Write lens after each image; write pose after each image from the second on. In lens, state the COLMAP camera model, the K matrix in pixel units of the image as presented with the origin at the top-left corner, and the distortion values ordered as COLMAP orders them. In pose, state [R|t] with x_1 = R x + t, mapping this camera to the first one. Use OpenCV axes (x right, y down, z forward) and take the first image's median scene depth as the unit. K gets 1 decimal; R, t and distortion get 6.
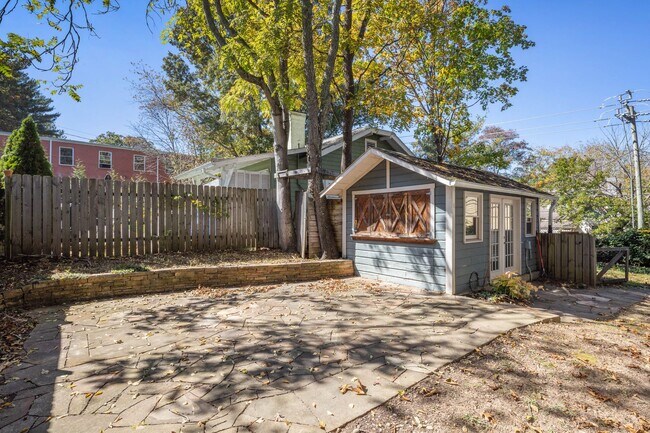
lens RADIAL K [[319.4, 0, 326.0], [0, 319.4, 215.5], [0, 0, 1]] dist [0.007050, -0.000123]
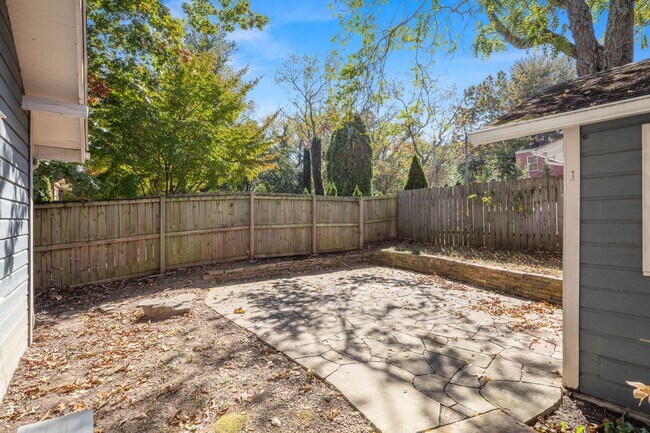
lens RADIAL K [[319.4, 0, 323.6], [0, 319.4, 216.8], [0, 0, 1]] dist [0.007050, -0.000123]
pose [[-0.044648, -0.006235, -0.998983, 0.801415], [0.012397, 0.999900, -0.006795, 0.020444], [0.998926, -0.012688, -0.044566, 0.677815]]
